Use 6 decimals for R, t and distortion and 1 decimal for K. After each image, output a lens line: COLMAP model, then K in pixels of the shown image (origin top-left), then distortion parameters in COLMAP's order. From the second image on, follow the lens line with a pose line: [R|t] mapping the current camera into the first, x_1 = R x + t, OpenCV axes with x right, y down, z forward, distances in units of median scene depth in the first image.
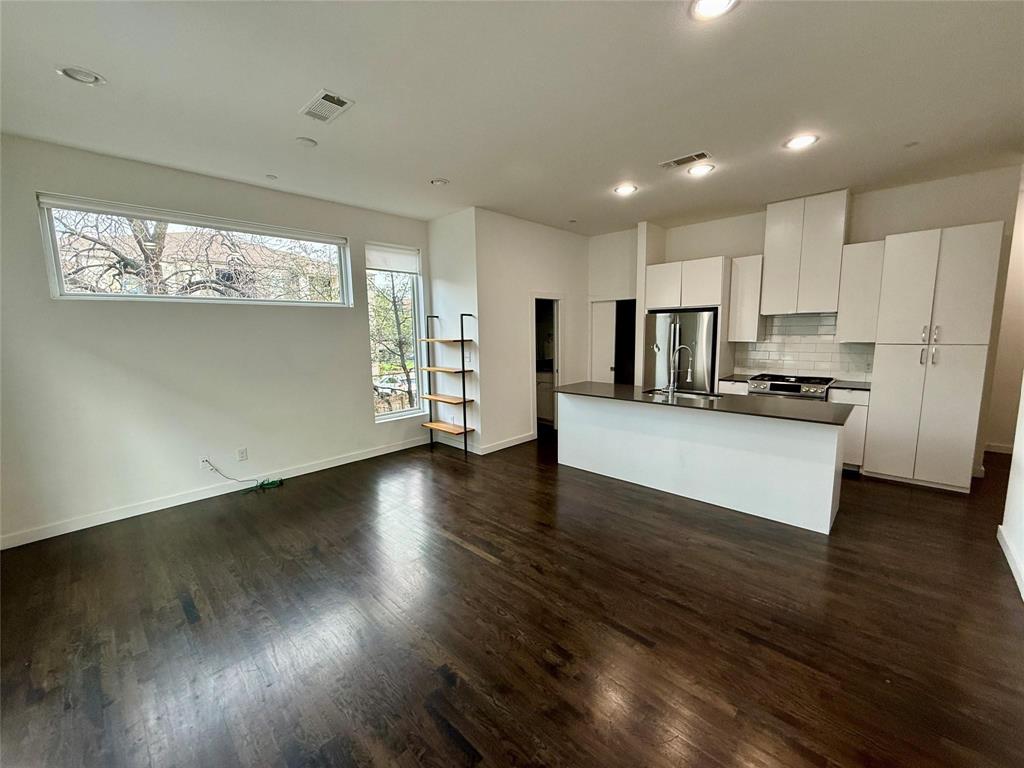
lens RADIAL K [[412.1, 0, 511.3], [0, 412.1, 381.7], [0, 0, 1]] dist [0.000197, 0.000484]
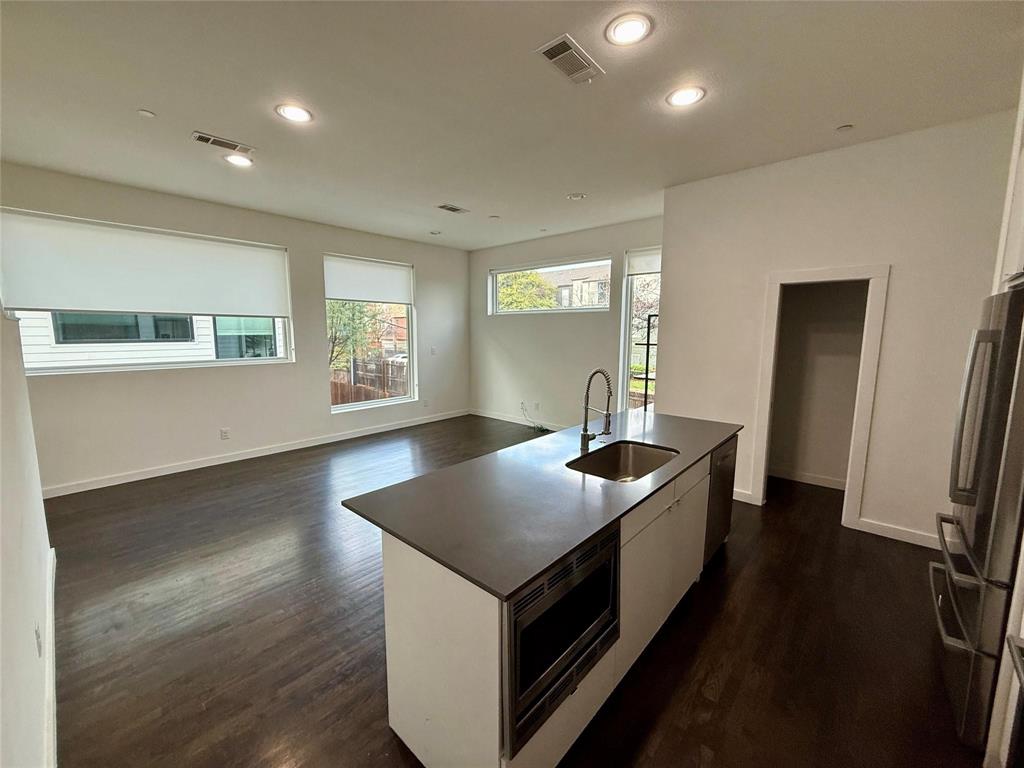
lens RADIAL K [[412.1, 0, 511.5], [0, 412.1, 384.1], [0, 0, 1]] dist [0.000197, 0.000484]
pose [[0.027004, 0.146169, -0.988891, 0.986475], [-0.130346, 0.981321, 0.141491, -0.130642], [0.991101, 0.125077, 0.045552, 0.853769]]
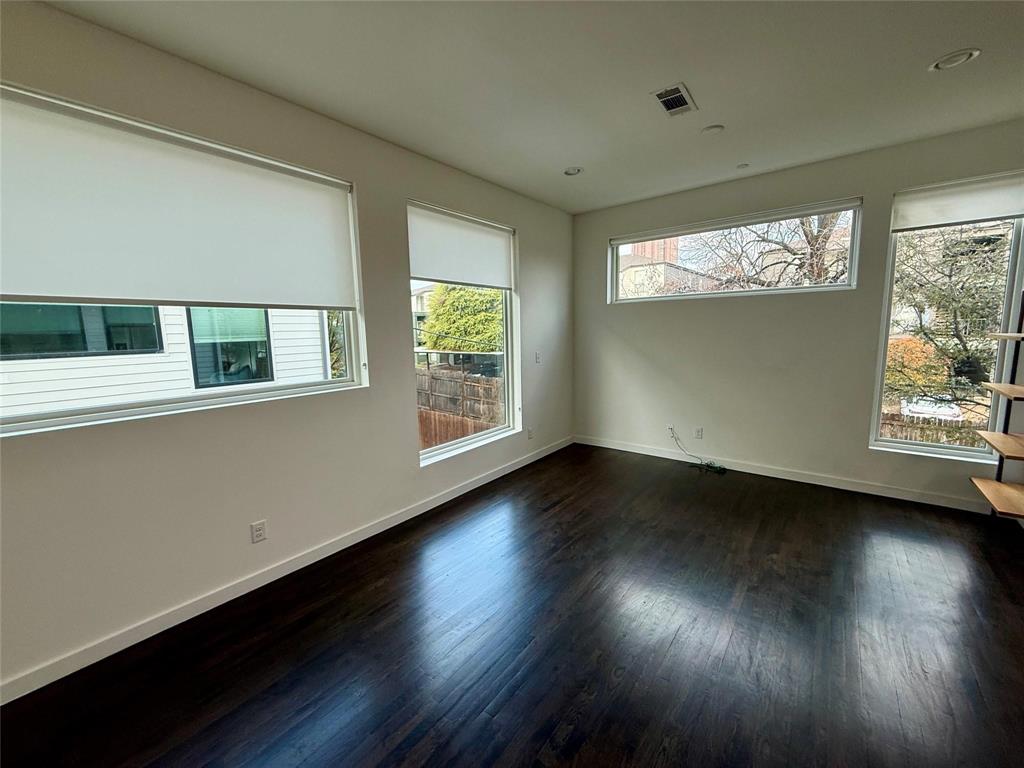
lens RADIAL K [[412.1, 0, 511.2], [0, 412.1, 383.5], [0, 0, 1]] dist [0.000197, 0.000484]
pose [[0.092917, 0.143823, -0.985232, 0.384695], [-0.105662, 0.985349, 0.133876, -0.052220], [0.990052, 0.091662, 0.106752, 0.364601]]
